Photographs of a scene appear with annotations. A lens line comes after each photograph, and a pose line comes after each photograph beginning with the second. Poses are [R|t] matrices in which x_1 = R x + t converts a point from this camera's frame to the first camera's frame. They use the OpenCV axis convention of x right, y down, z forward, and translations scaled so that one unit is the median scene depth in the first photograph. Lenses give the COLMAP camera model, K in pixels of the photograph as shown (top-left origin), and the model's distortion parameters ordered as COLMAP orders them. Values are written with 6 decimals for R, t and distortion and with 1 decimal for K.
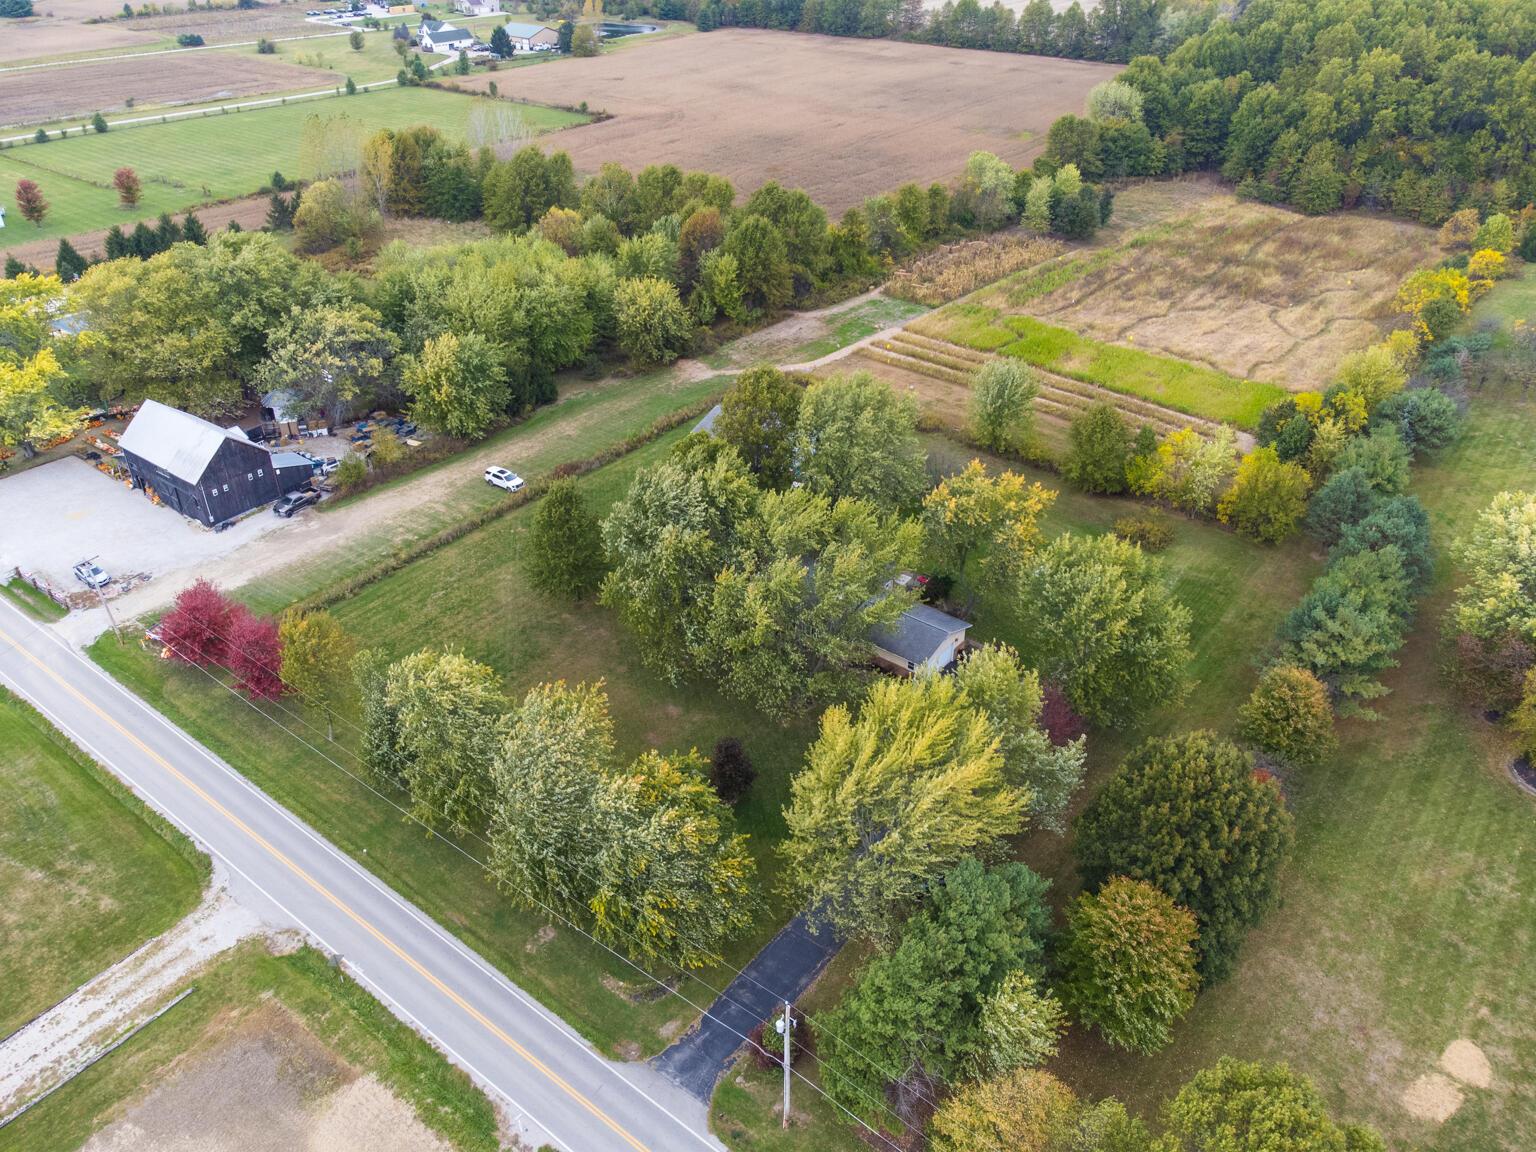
lens RADIAL K [[1161.3, 0, 768.0], [0, 1161.3, 576.0], [0, 0, 1]] dist [0.008782, 0.016473]
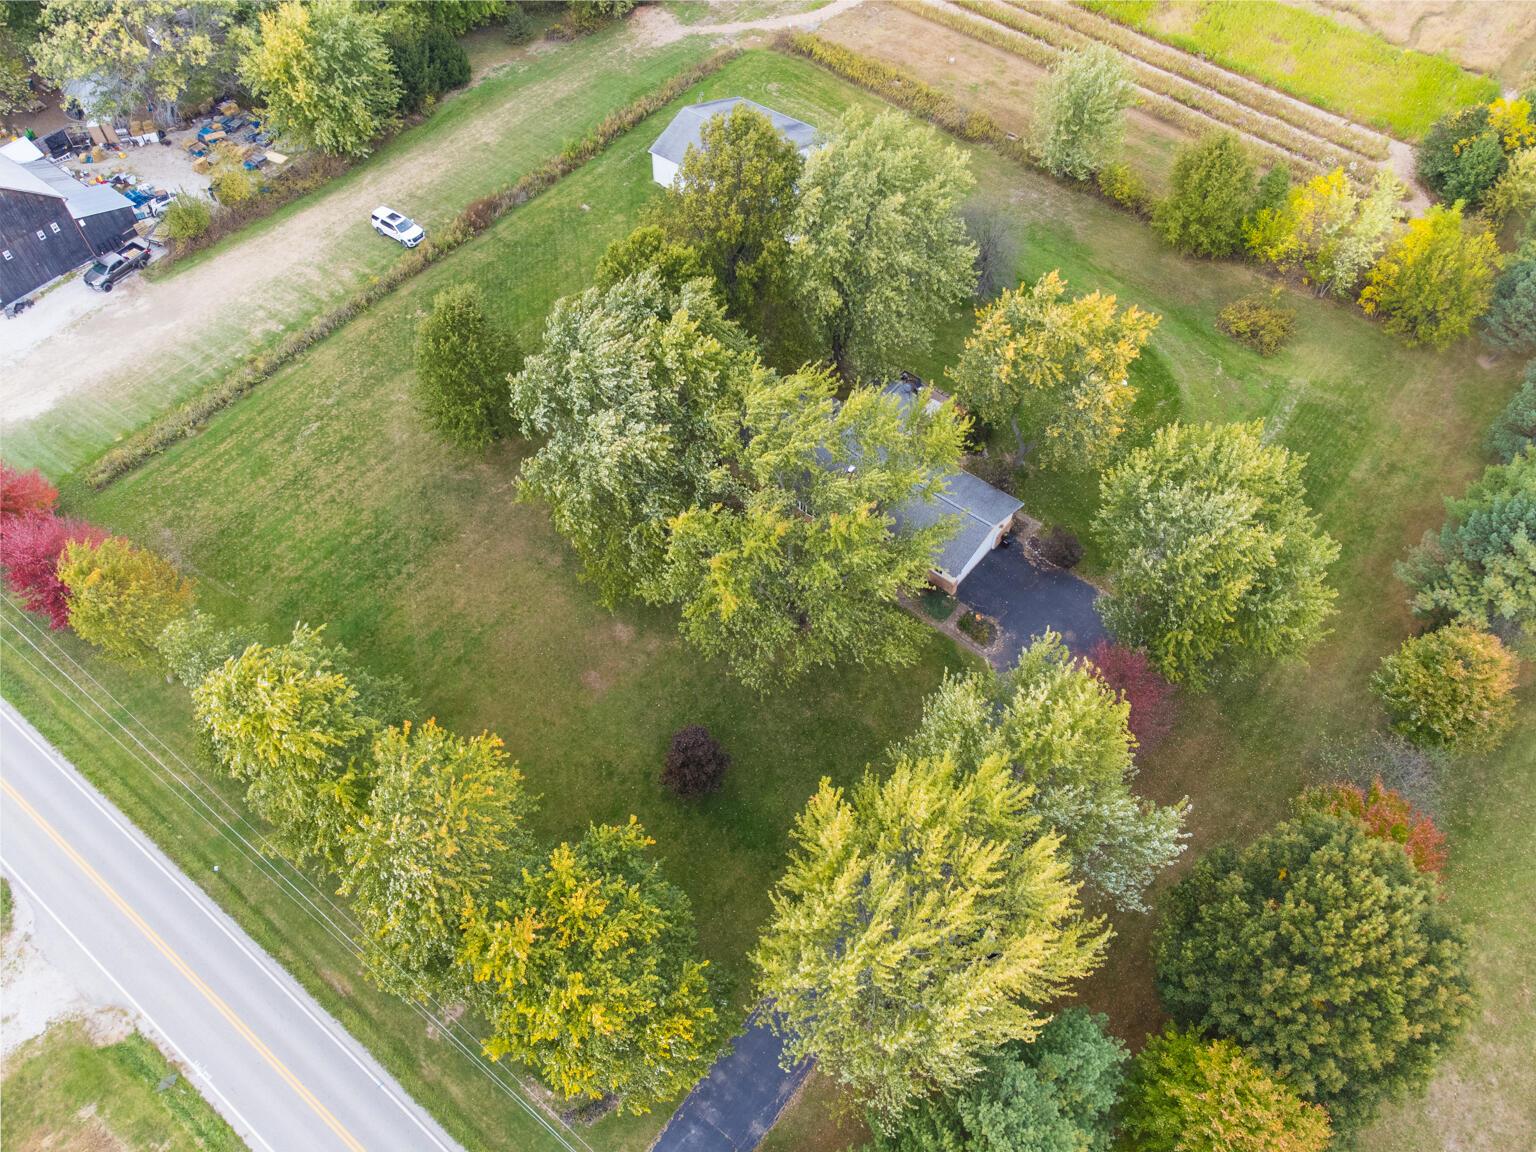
lens RADIAL K [[1161.3, 0, 768.0], [0, 1161.3, 576.0], [0, 0, 1]] dist [0.008782, 0.016473]
pose [[0.999990, 0.004337, 0.001030, 0.009551], [-0.004421, 0.935228, 0.354019, -0.143417], [0.000572, -0.354020, 0.935238, 0.234661]]
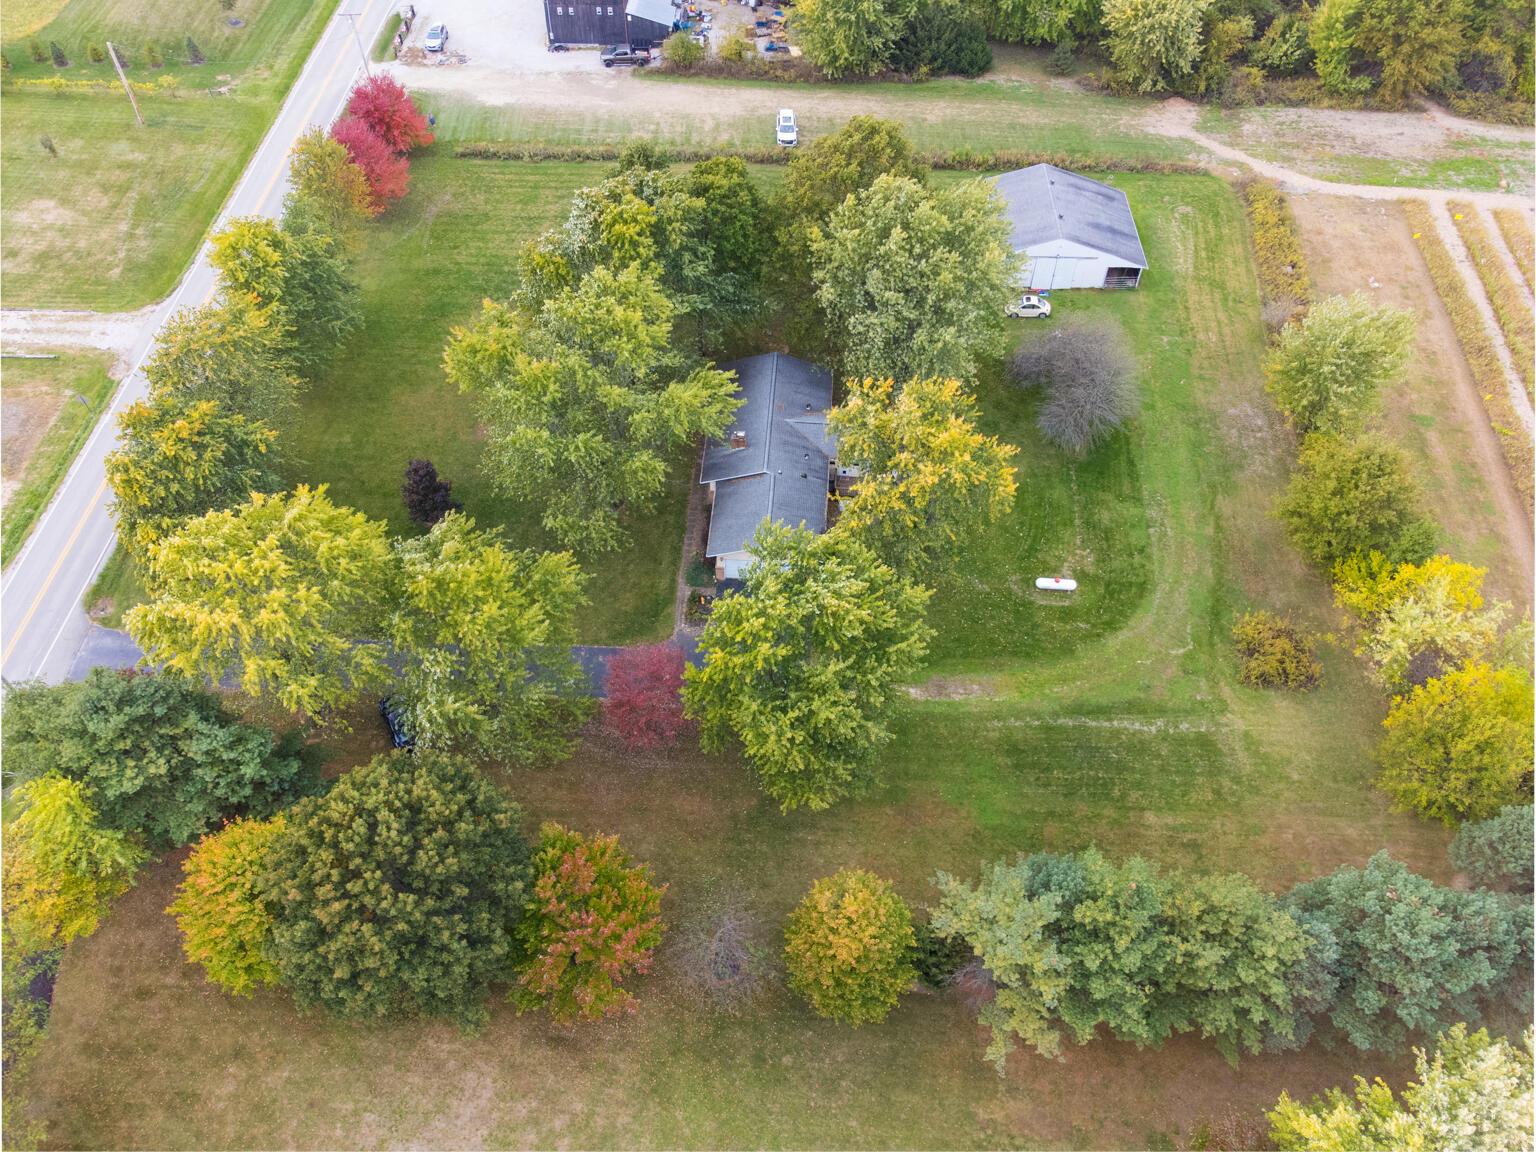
lens RADIAL K [[1161.3, 0, 768.0], [0, 1161.3, 576.0], [0, 0, 1]] dist [0.008782, 0.016473]
pose [[0.577367, 0.636125, -0.511851, 0.444853], [-0.440973, 0.770548, 0.460215, -0.229279], [0.687161, -0.040001, 0.725403, 0.348823]]
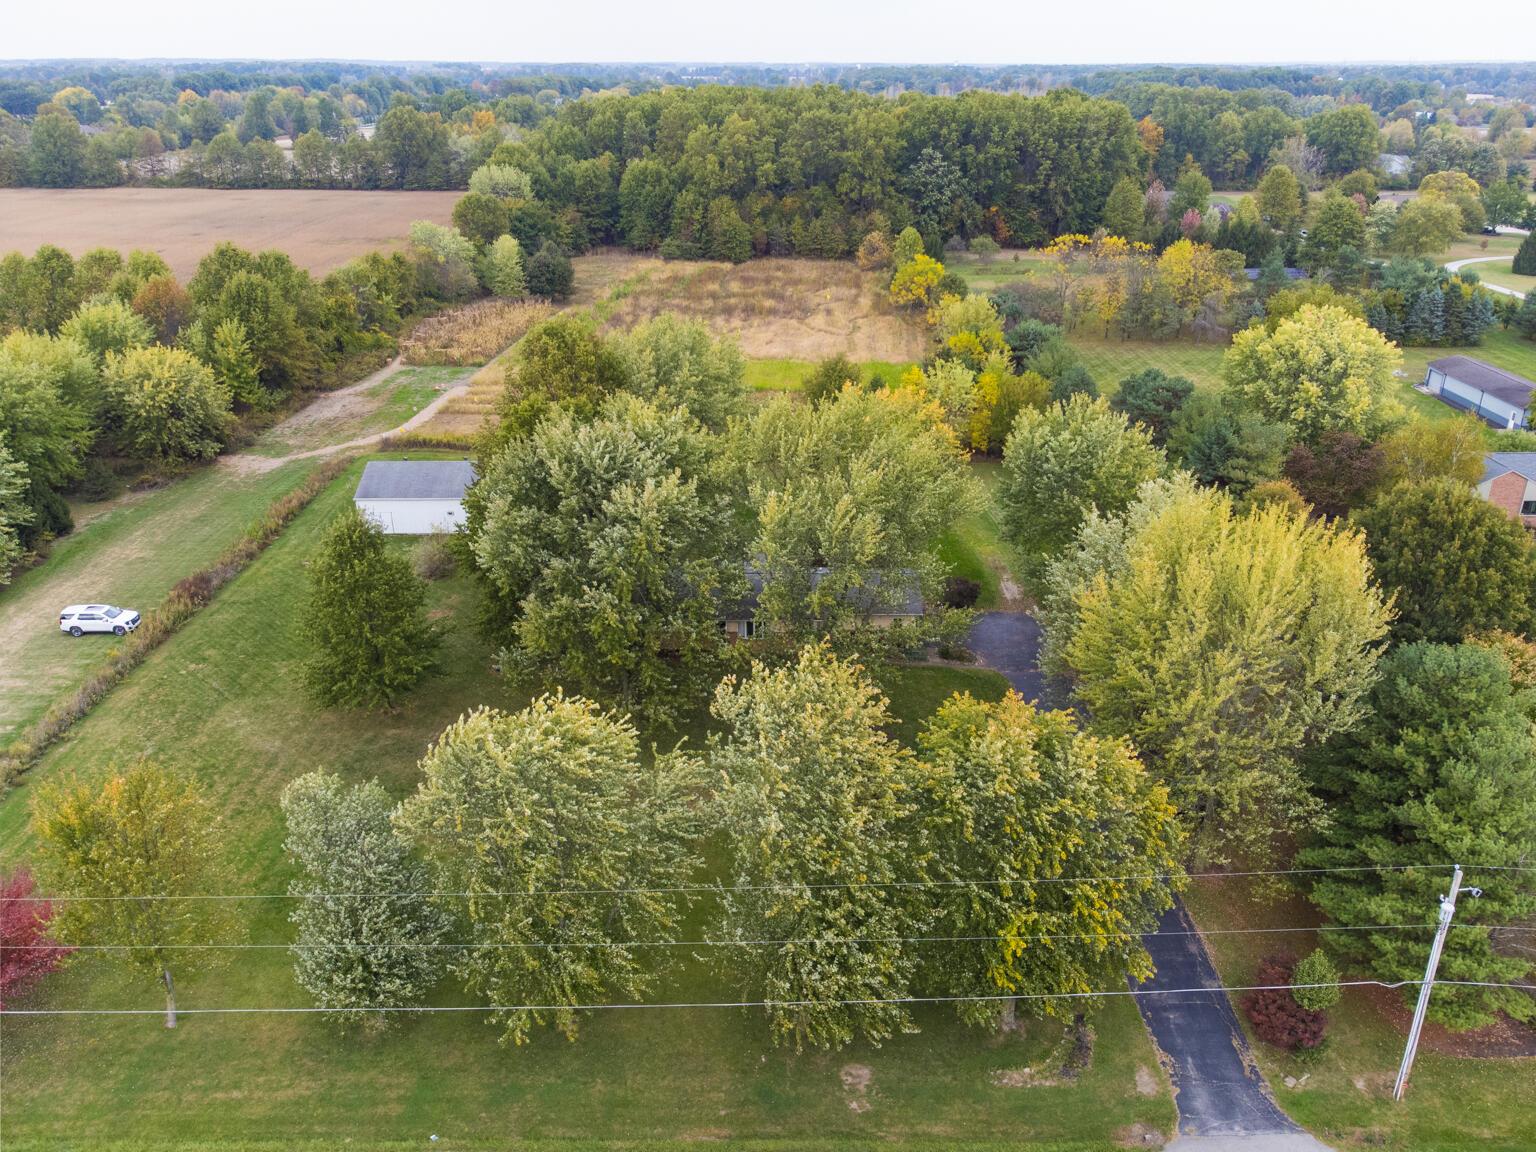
lens RADIAL K [[1220.5, 0, 808.6], [0, 1220.5, 577.3], [0, 0, 1]] dist [0.010832, 0.013547]
pose [[0.782553, -0.243959, 0.572796, -0.309919], [0.333596, 0.941115, -0.054928, 0.058538], [-0.525667, 0.234066, 0.817855, 0.273876]]
